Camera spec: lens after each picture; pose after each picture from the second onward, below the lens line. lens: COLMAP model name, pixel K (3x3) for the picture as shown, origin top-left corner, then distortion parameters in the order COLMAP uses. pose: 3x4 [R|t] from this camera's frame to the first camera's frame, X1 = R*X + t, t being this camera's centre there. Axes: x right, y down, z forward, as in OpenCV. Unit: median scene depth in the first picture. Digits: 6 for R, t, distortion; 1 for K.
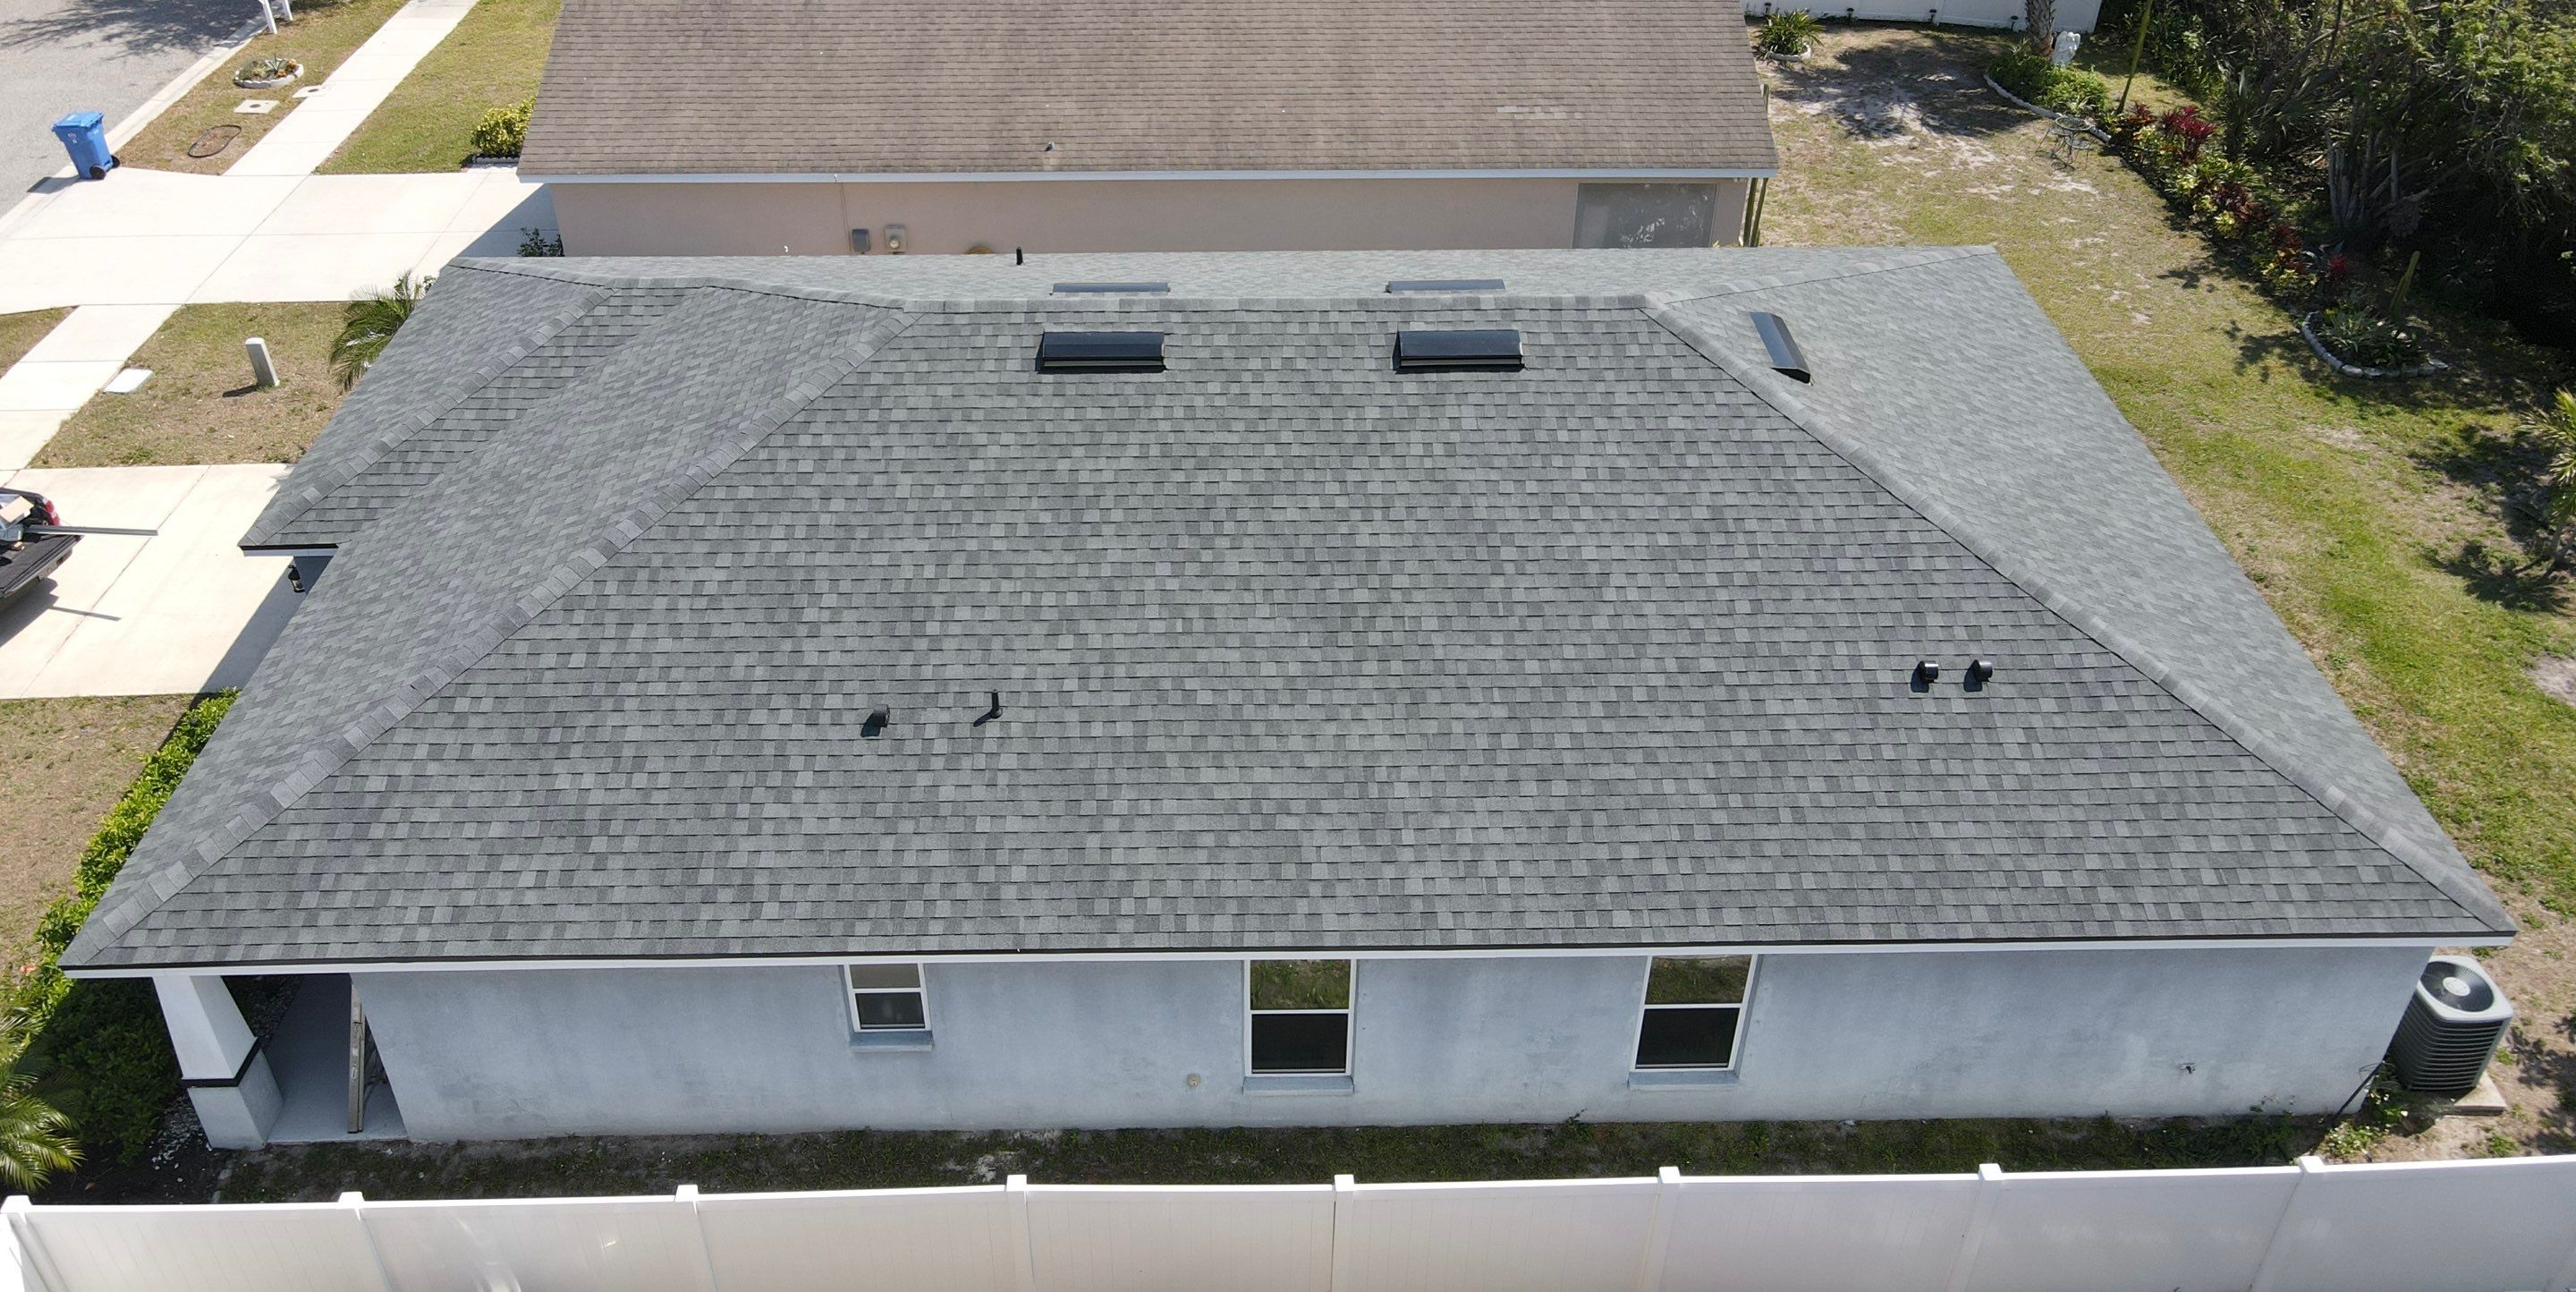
lens RADIAL K [[1890.6, 0, 1246.9], [0, 1890.6, 476.6], [0, 0, 1]] dist [-0.023585, 0.056014]
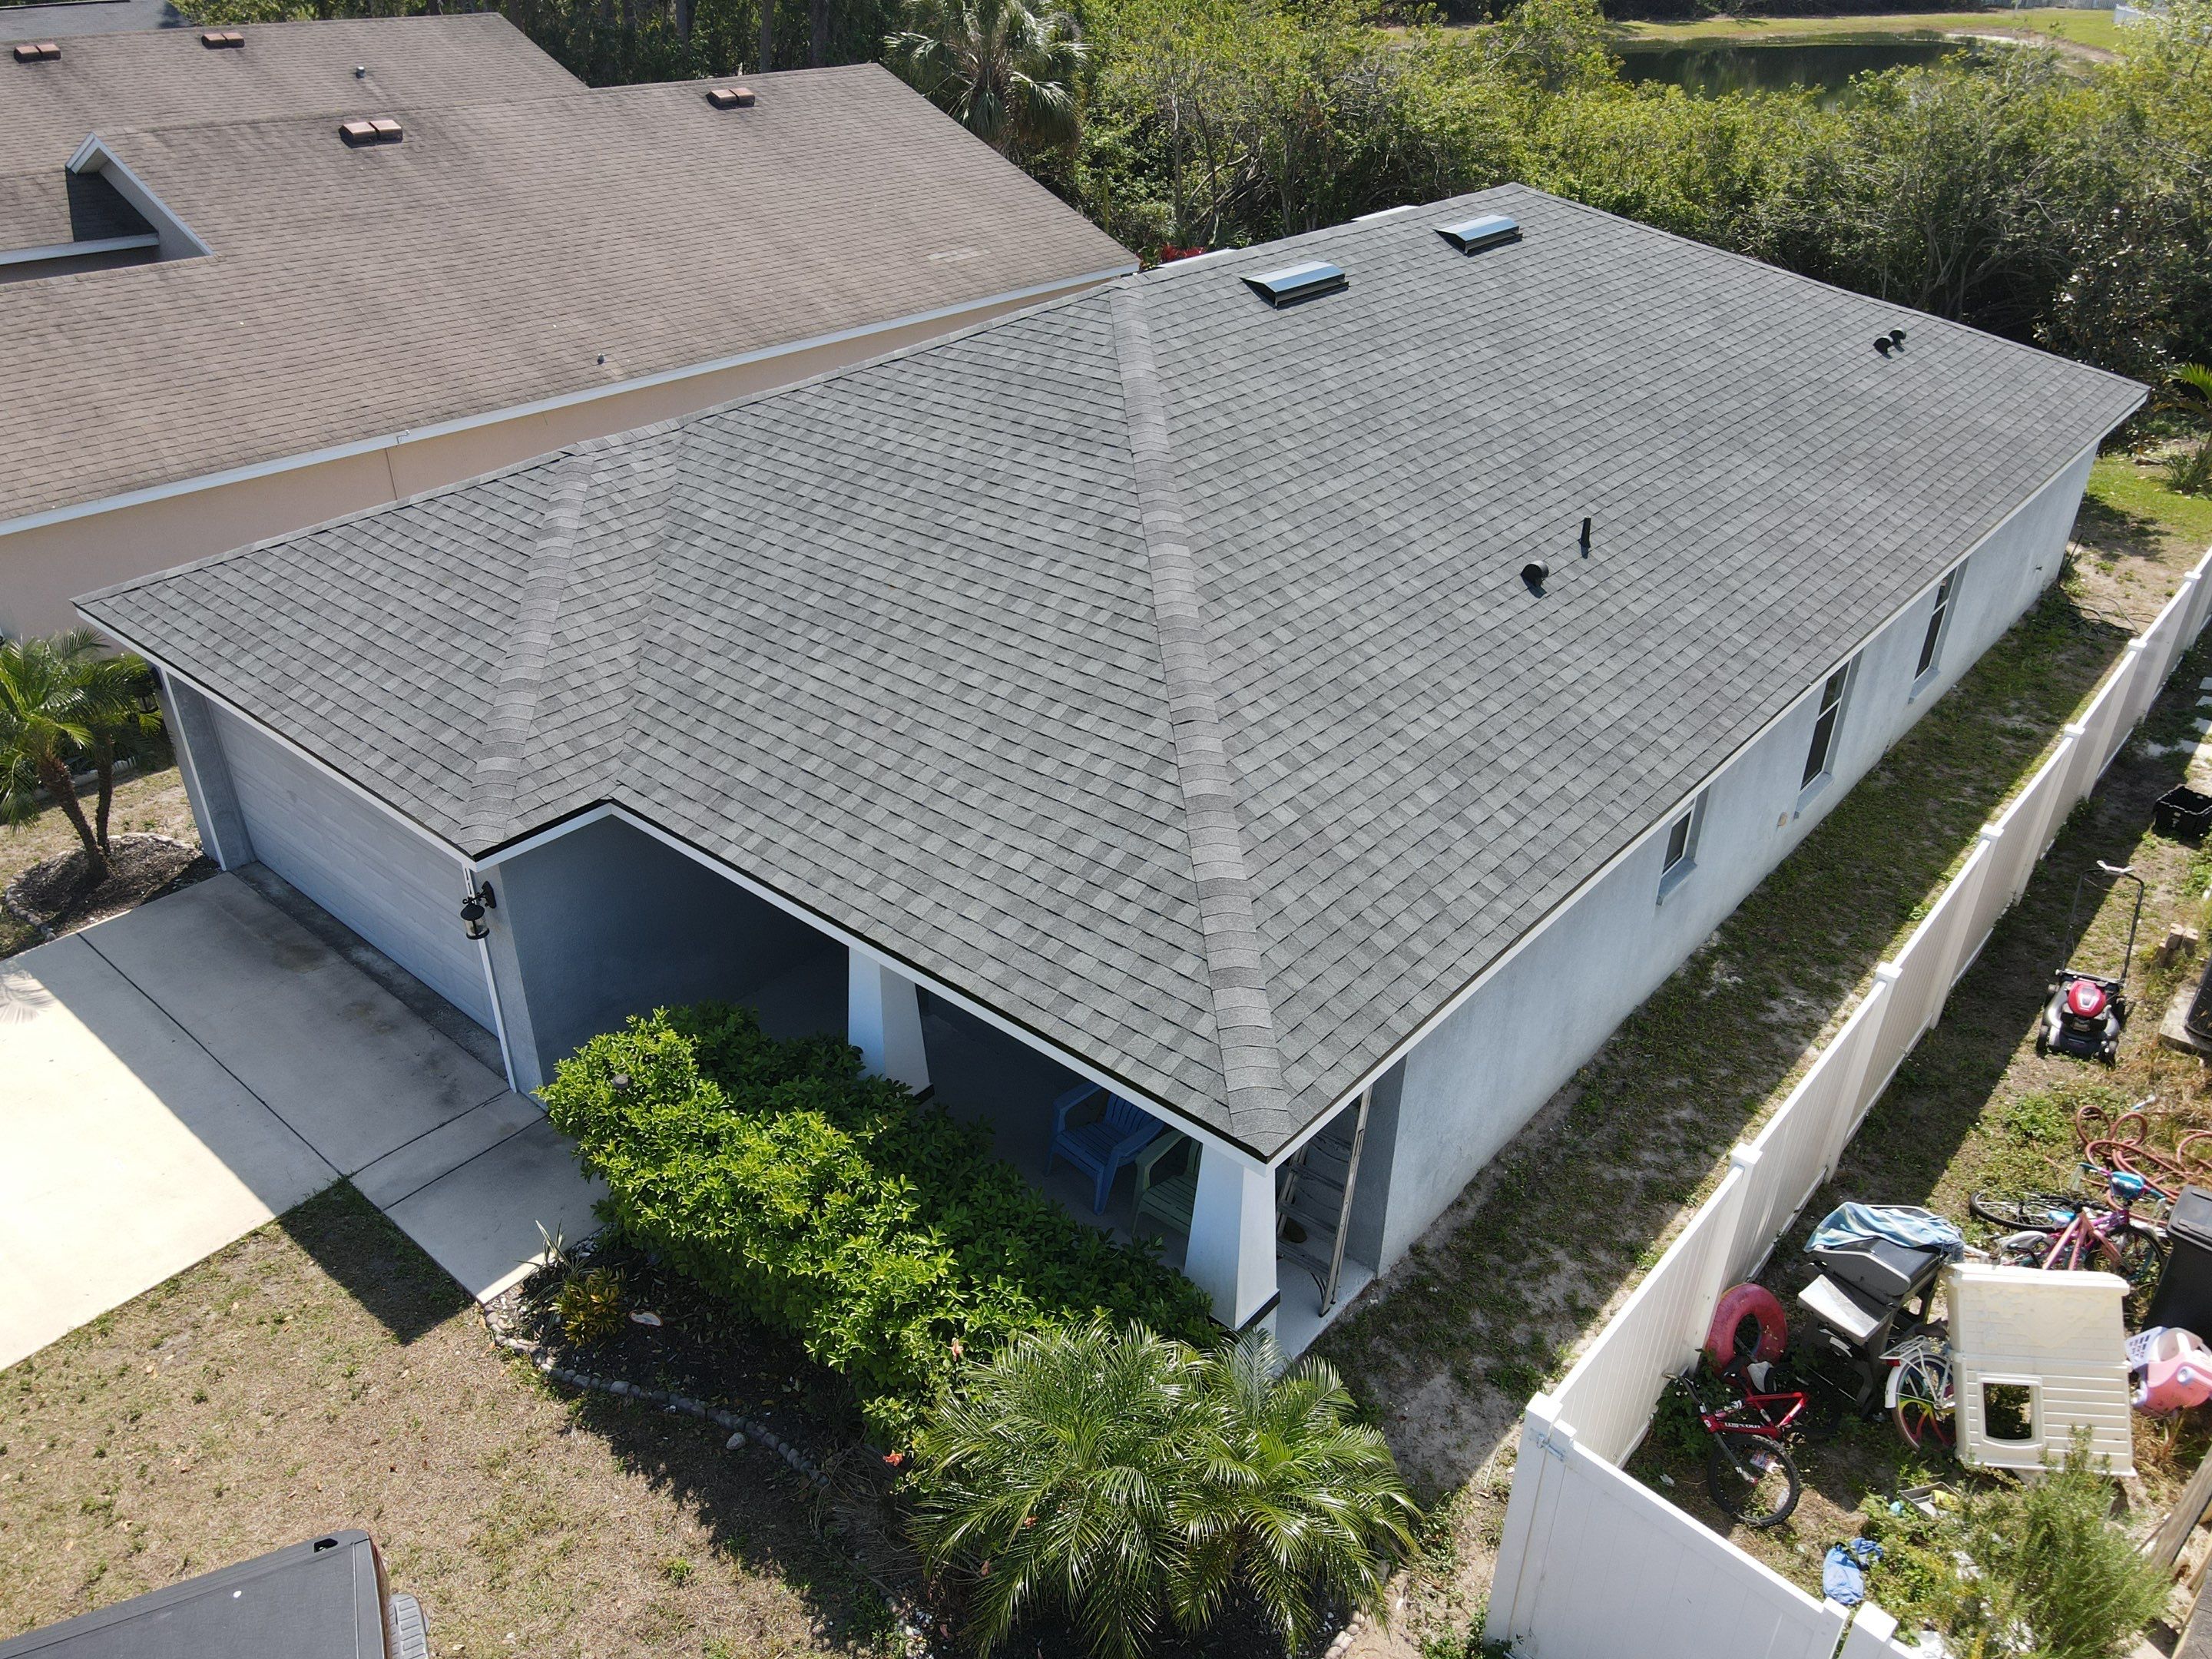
lens RADIAL K [[1619.0, 0, 1090.6], [0, 1619.0, 841.4], [0, 0, 1]] dist [-0.003104, 0.026248]
pose [[0.674323, -0.377589, 0.634598, -0.872037], [0.401565, 0.908710, 0.113984, 0.064343], [-0.619705, 0.177970, 0.764391, 0.527662]]
